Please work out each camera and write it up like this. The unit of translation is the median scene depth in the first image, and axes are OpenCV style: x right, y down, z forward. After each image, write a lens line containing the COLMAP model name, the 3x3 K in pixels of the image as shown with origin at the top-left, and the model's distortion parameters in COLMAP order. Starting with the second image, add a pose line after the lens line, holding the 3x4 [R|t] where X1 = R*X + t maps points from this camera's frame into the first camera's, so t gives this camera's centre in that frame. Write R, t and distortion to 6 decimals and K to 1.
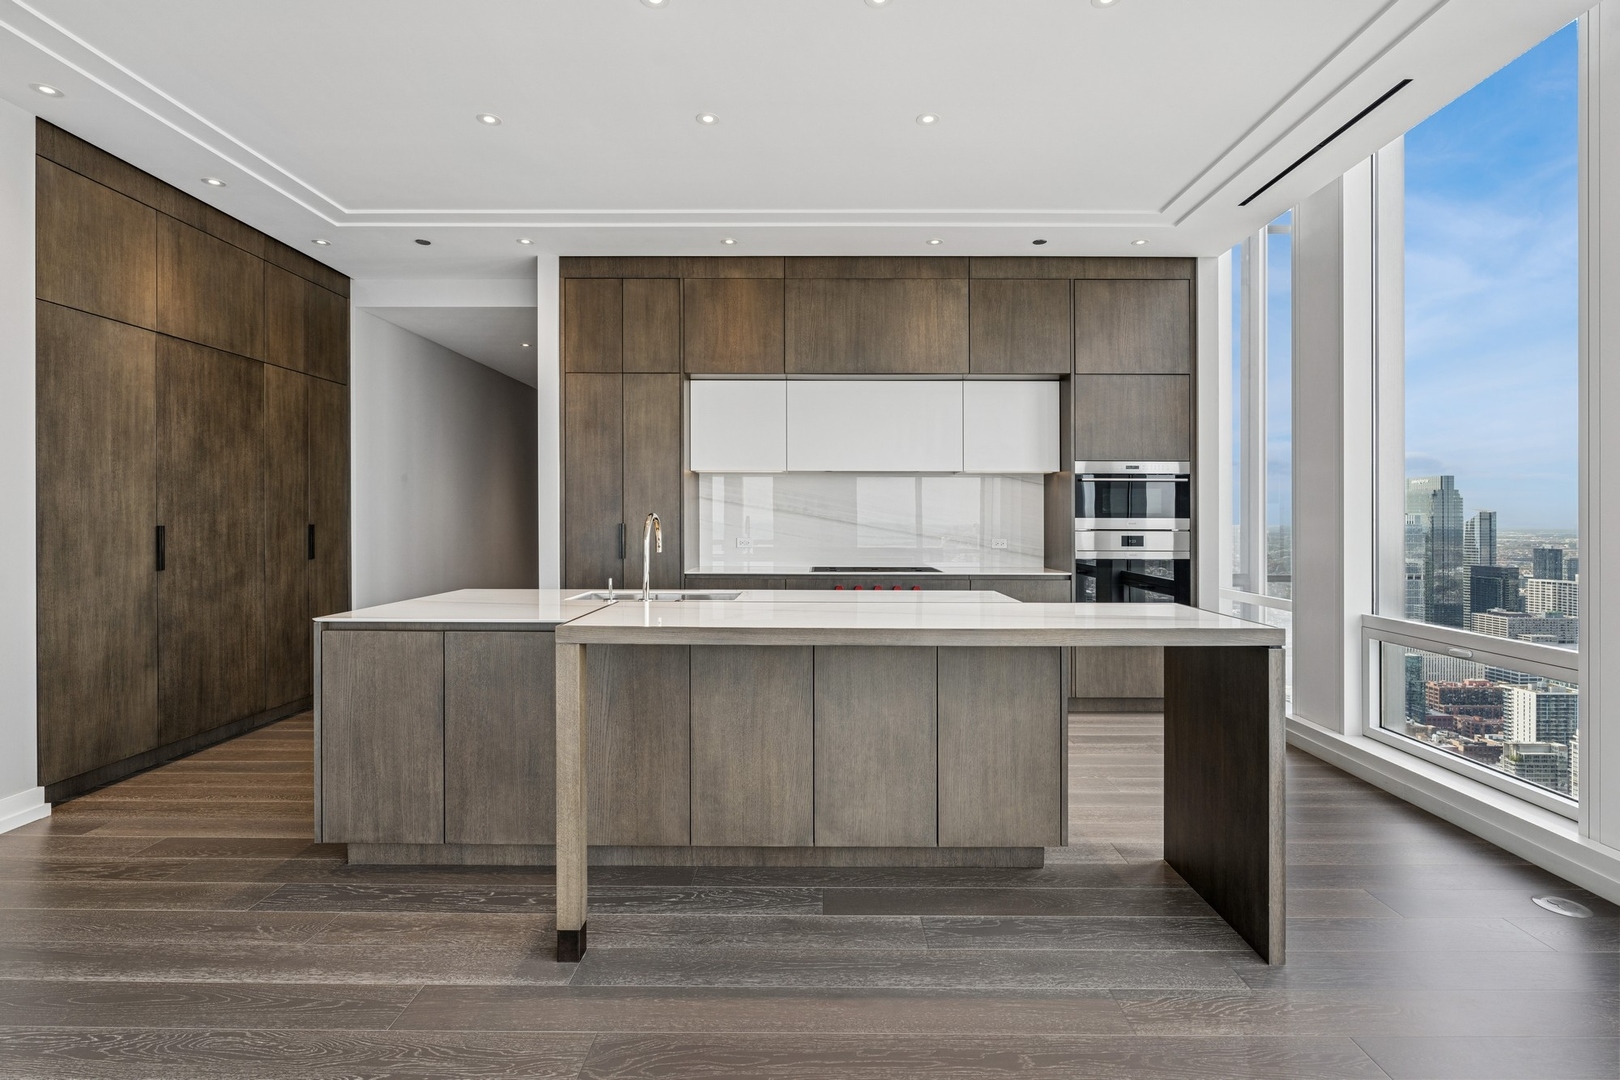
lens RADIAL K [[778.8, 0, 820.2], [0, 778.8, 528.6], [0, 0, 1]] dist [0.007076, -0.003469]
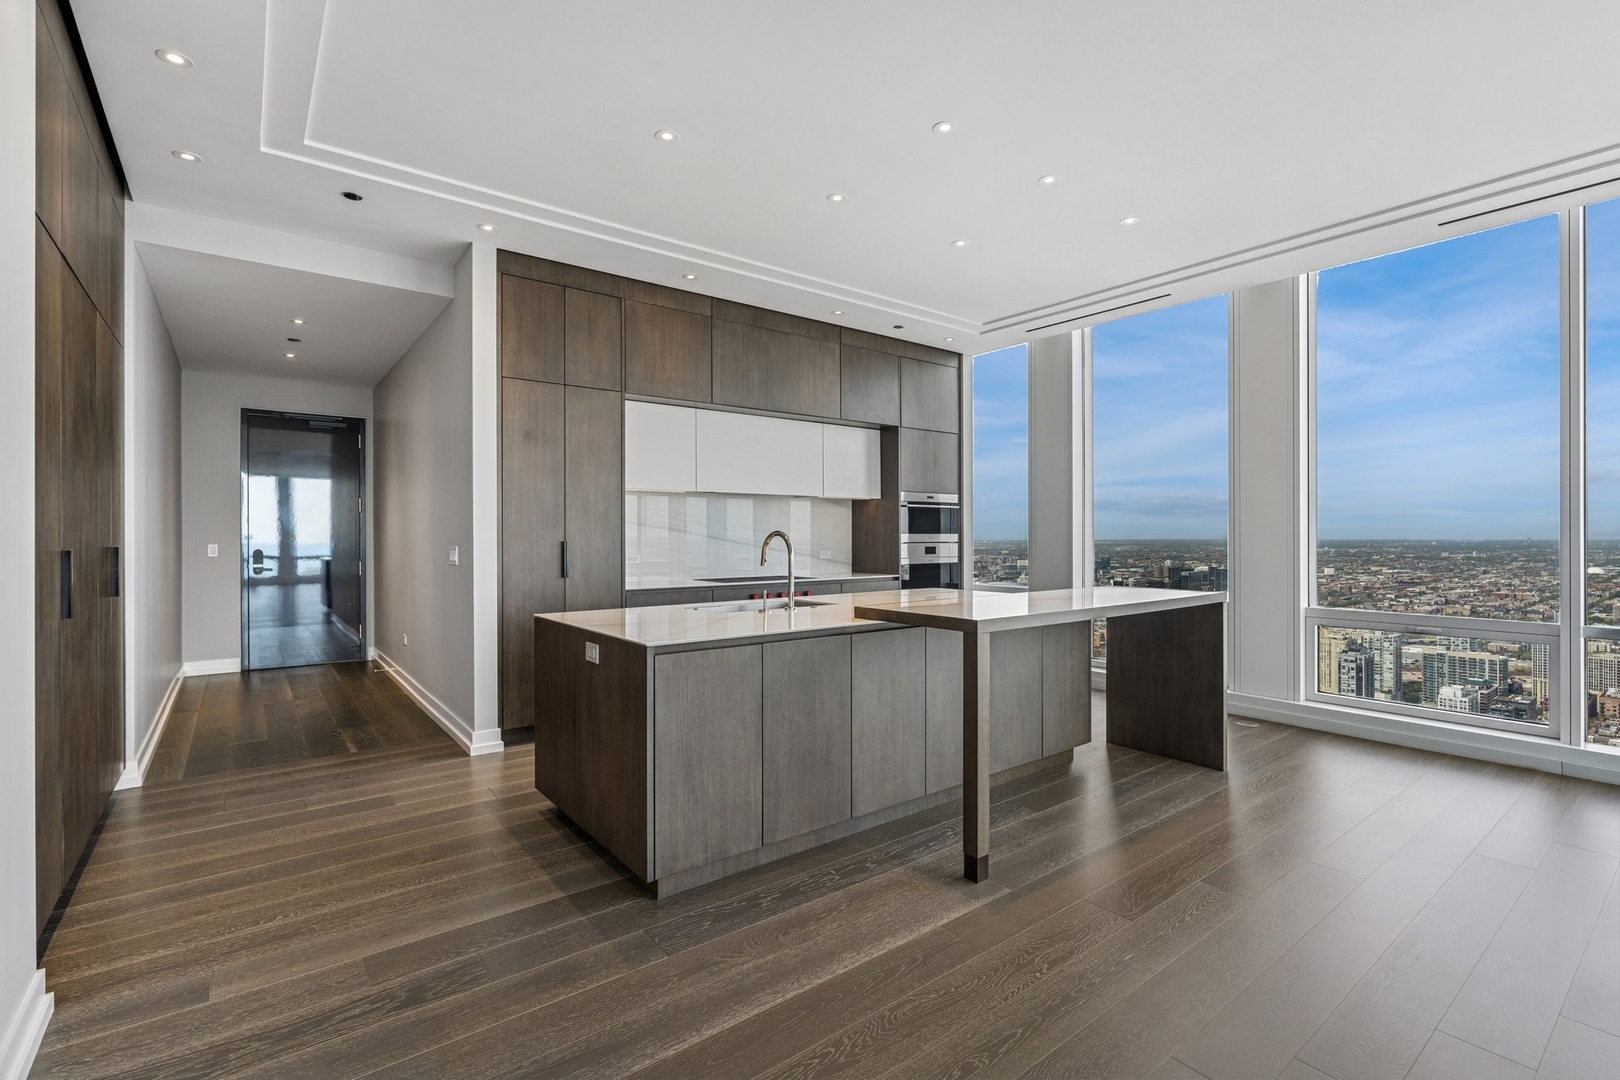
lens RADIAL K [[739.9, 0, 803.3], [0, 739.9, 542.5], [0, 0, 1]] dist [0.007199, -0.001580]
pose [[0.783151, -0.011247, 0.621729, -0.641752], [0.012863, 0.999915, 0.001886, -0.003400], [-0.621698, 0.006520, 0.783230, 0.111776]]
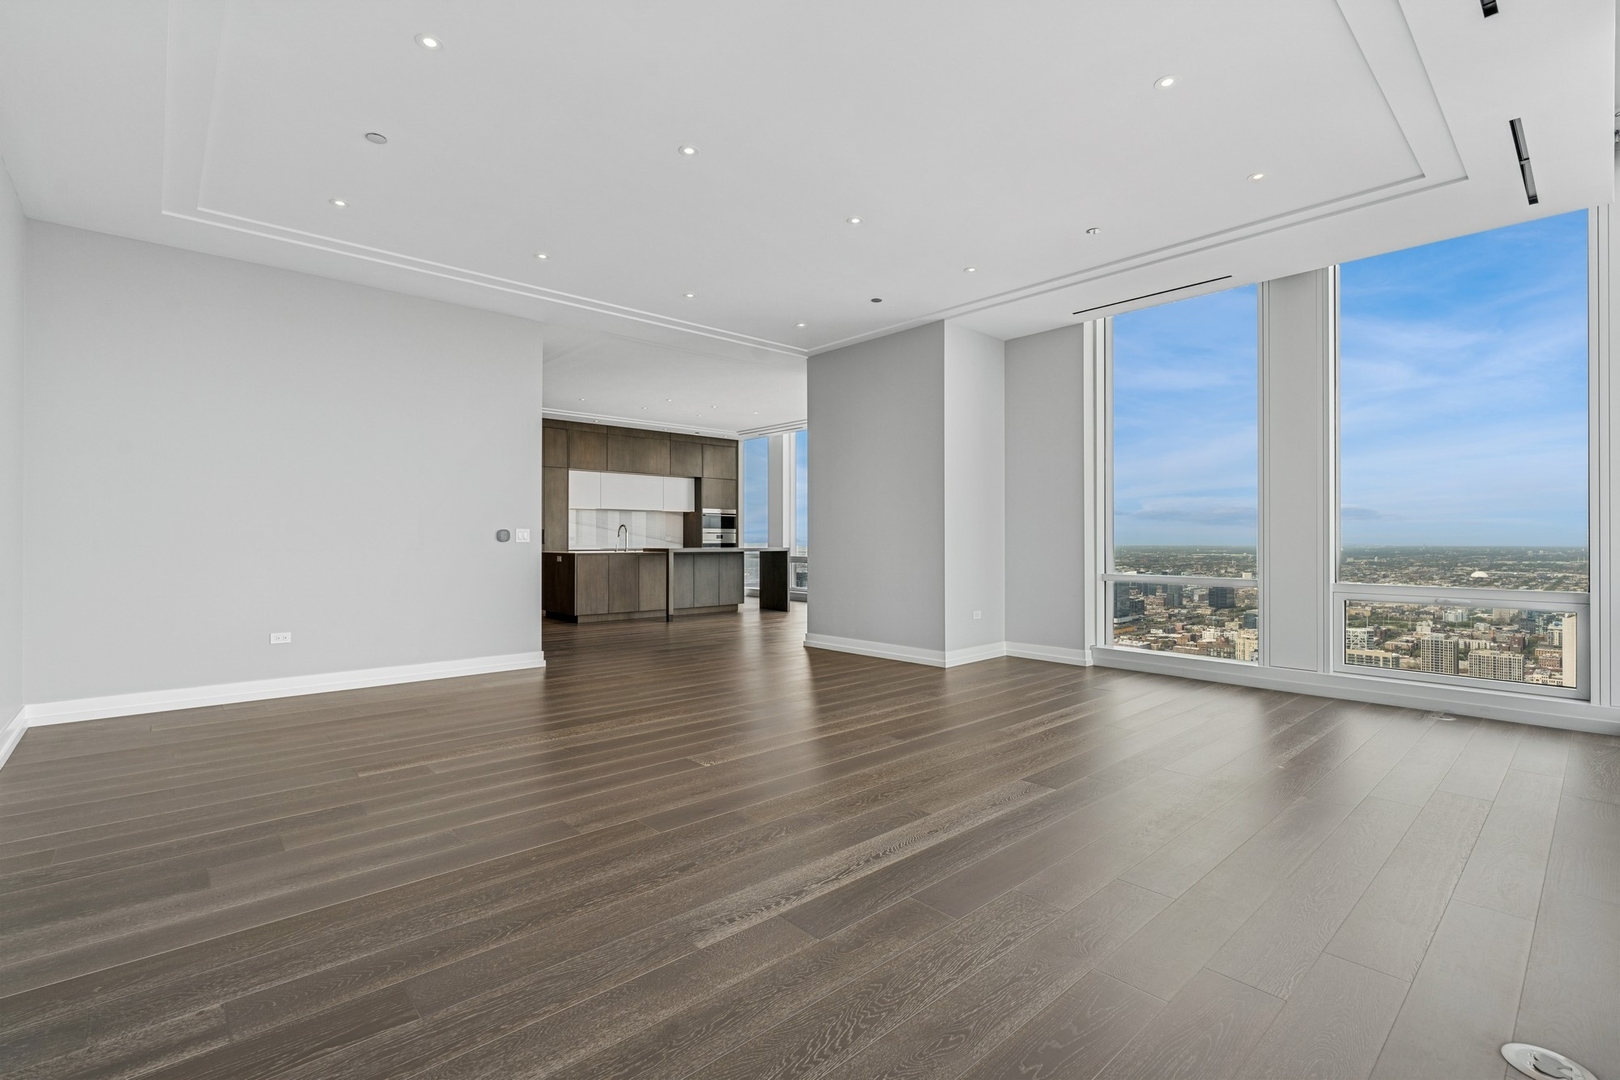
lens RADIAL K [[739.9, 0, 798.7], [0, 739.9, 553.2], [0, 0, 1]] dist [0.007199, -0.001580]
pose [[0.744536, -0.014391, 0.667427, -1.293913], [0.011769, 0.999895, 0.008431, 0.061857], [-0.667479, 0.001578, 0.744627, -1.317844]]
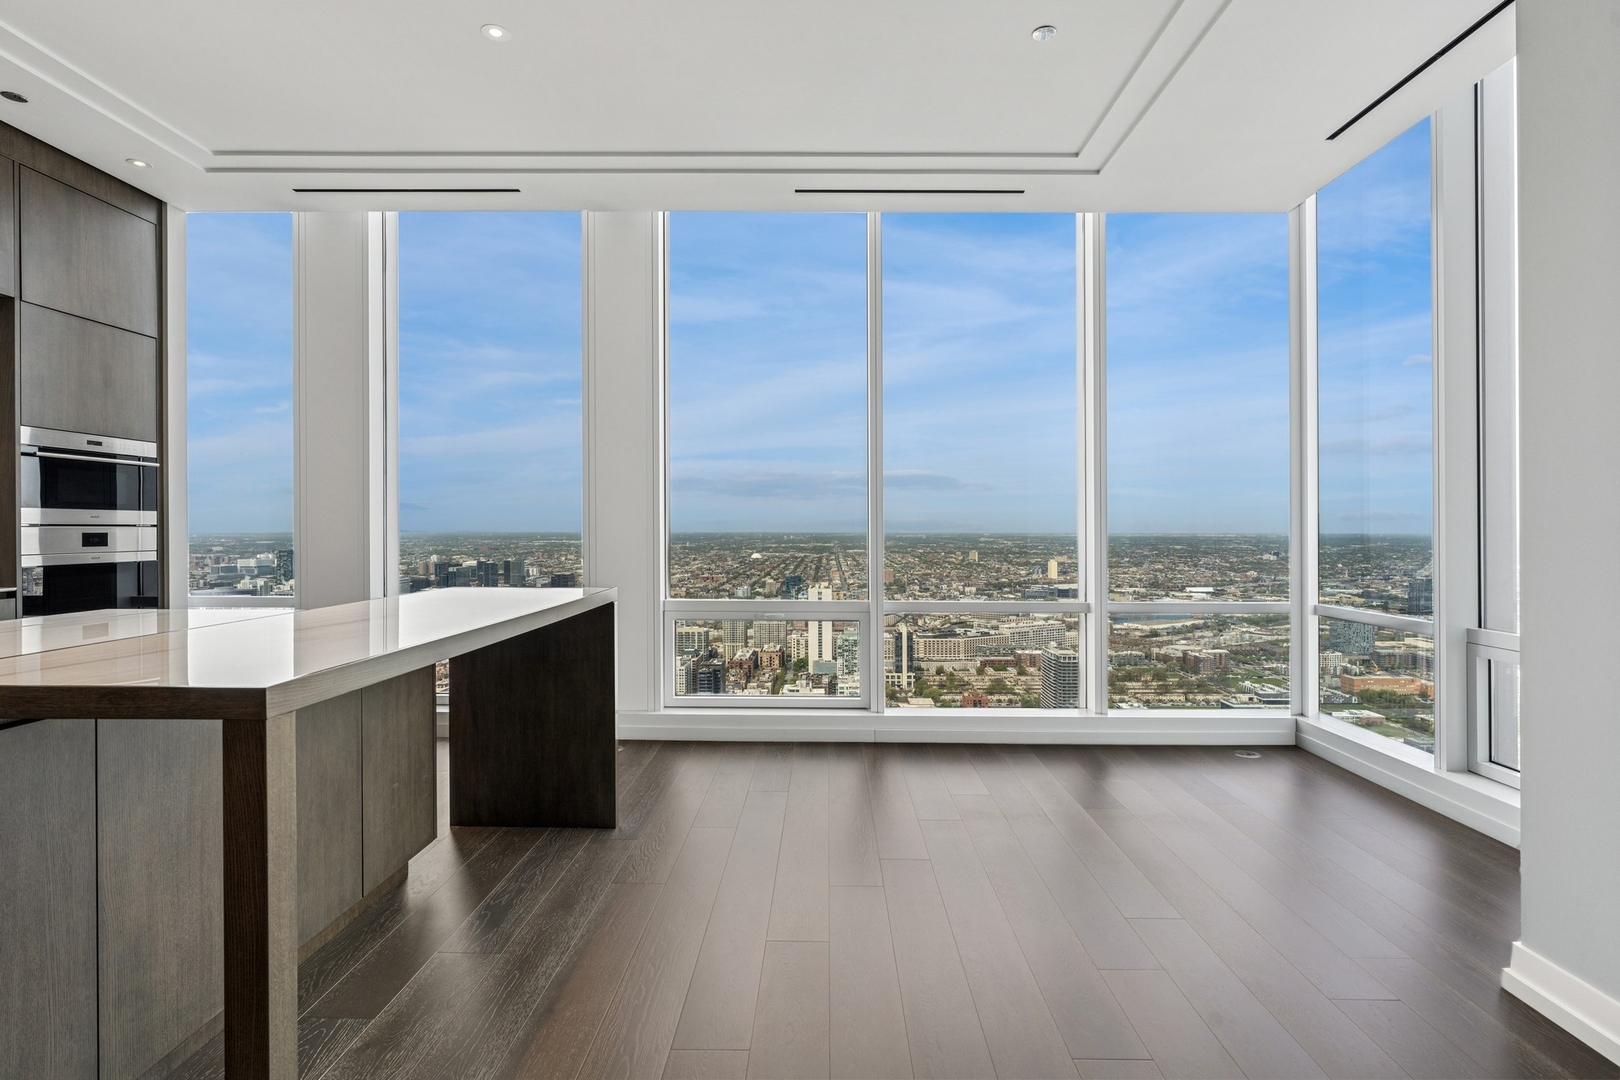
lens RADIAL K [[823.9, 0, 833.5], [0, 823.9, 536.0], [0, 0, 1]] dist [-0.011391, 0.000124]
pose [[-0.011474, -0.012780, 0.999852, -0.436512], [0.009175, 0.999875, 0.012885, 0.009465], [-0.999892, 0.009322, -0.011356, 0.304263]]
